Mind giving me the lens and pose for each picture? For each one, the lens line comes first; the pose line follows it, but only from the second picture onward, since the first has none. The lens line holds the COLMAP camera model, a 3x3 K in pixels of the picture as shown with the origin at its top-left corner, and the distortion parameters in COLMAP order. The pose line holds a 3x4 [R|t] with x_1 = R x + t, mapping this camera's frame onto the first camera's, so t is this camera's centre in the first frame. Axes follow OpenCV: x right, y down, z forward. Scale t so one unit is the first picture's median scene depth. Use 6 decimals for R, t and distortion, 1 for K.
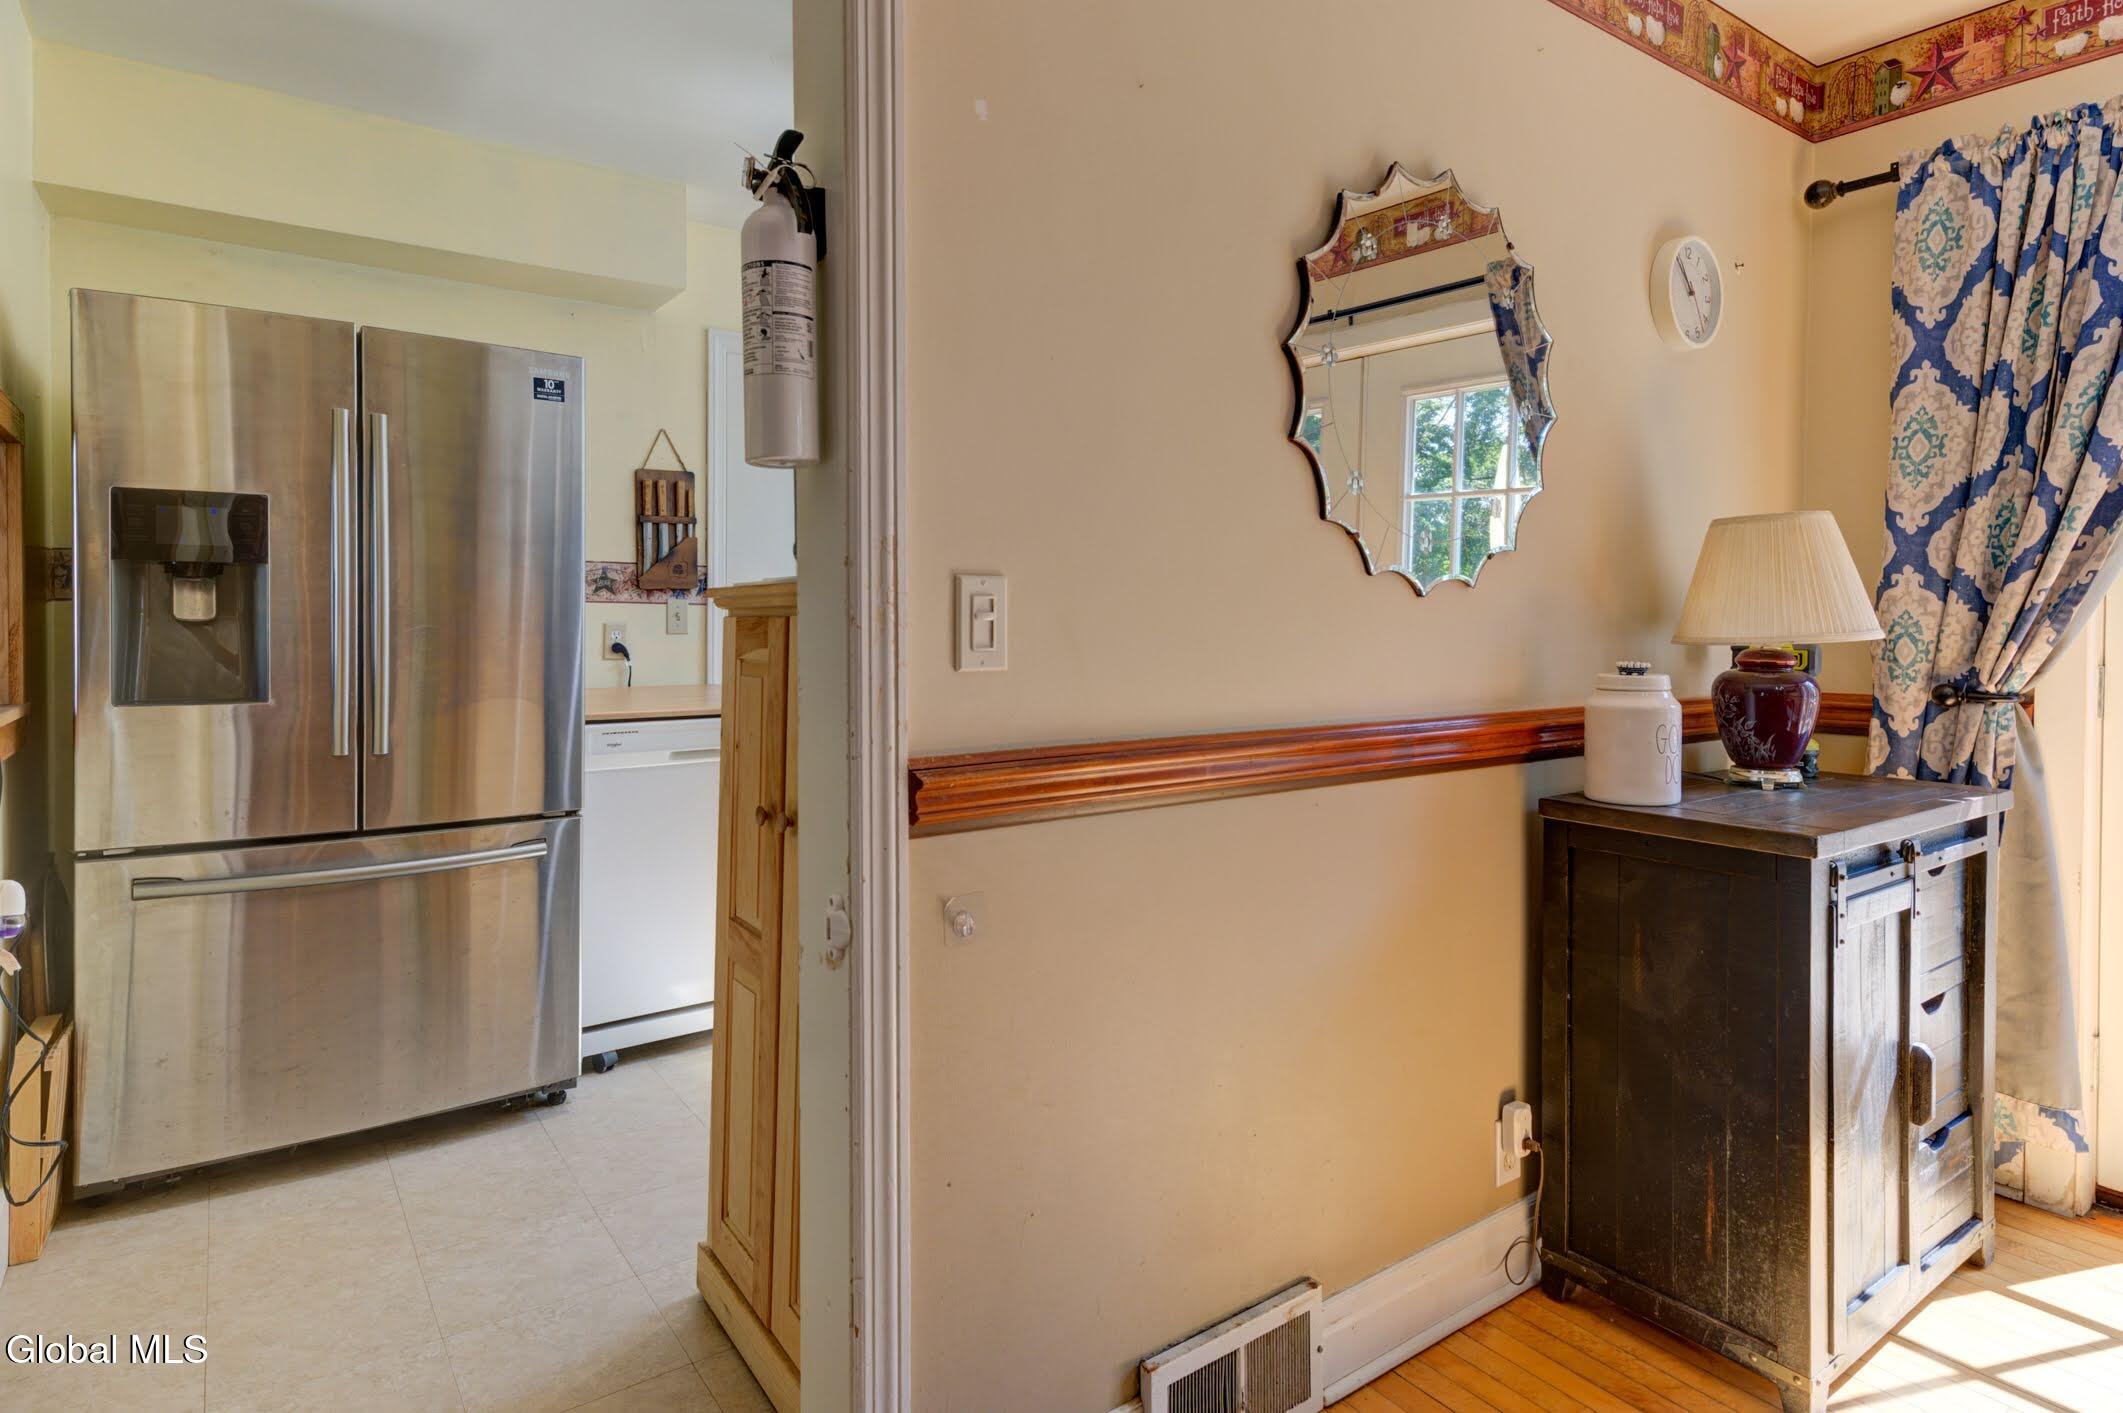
lens RADIAL K [[1213.1, 0, 1069.4], [0, 1213.1, 642.9], [0, 0, 1]] dist [0.022515, -0.003303]
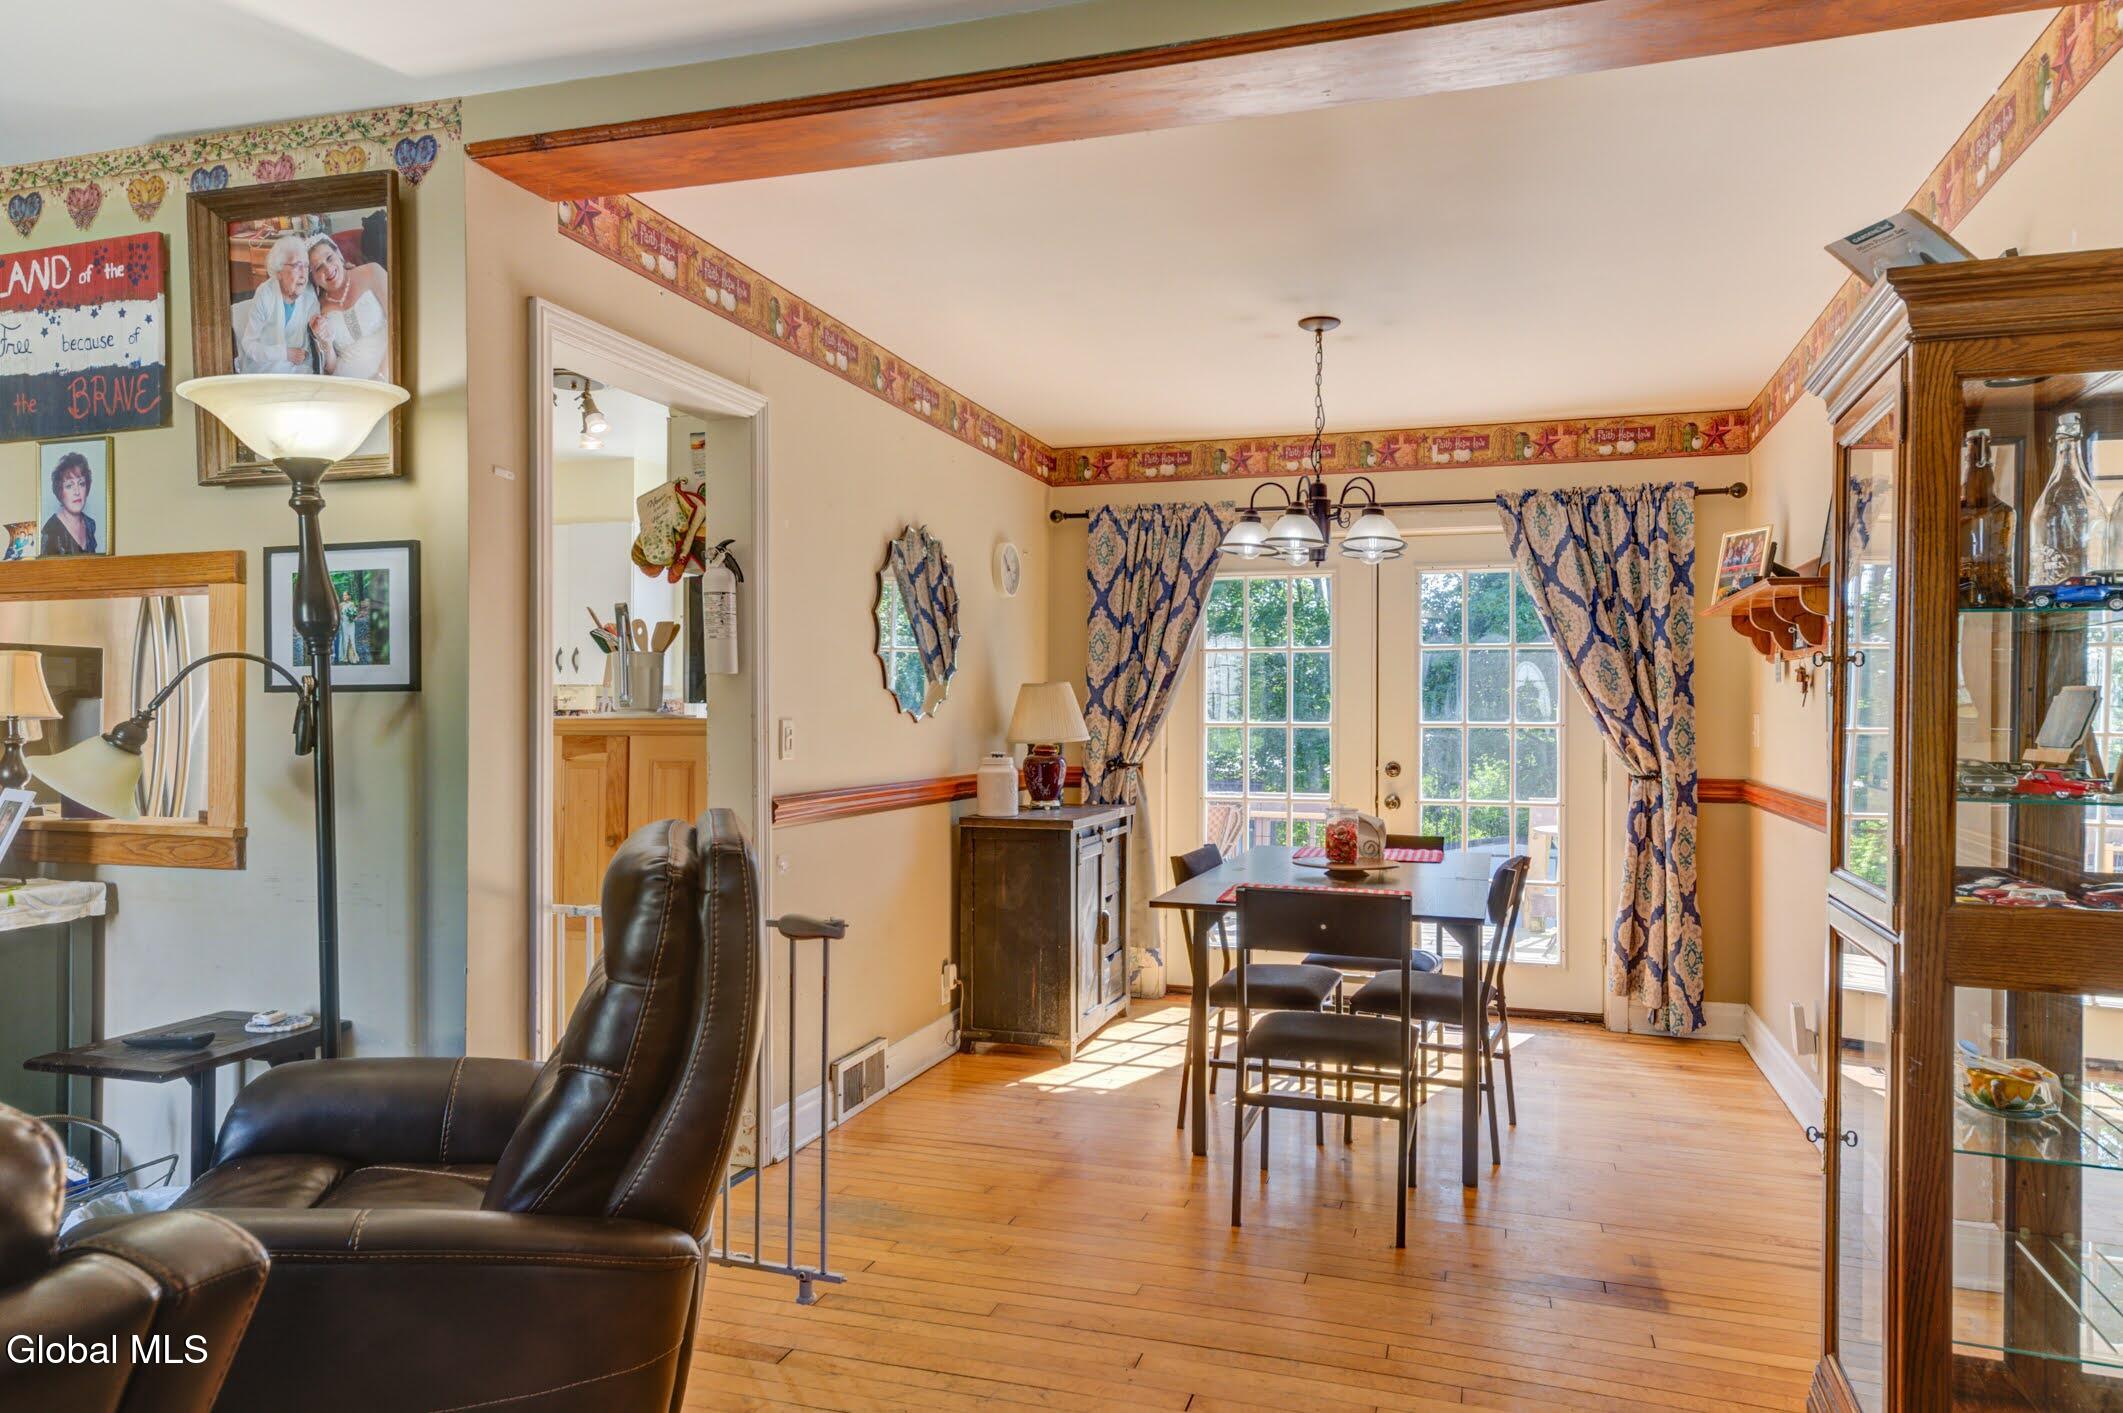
lens RADIAL K [[1366.6, 0, 1061.5], [0, 1366.6, 706.5], [0, 0, 1]] dist [-0.000154, 0.000015]
pose [[0.828452, 0.001887, 0.560057, -0.721692], [0.011074, 0.999744, -0.019750, -0.014260], [-0.559951, 0.022564, 0.828219, -0.967926]]
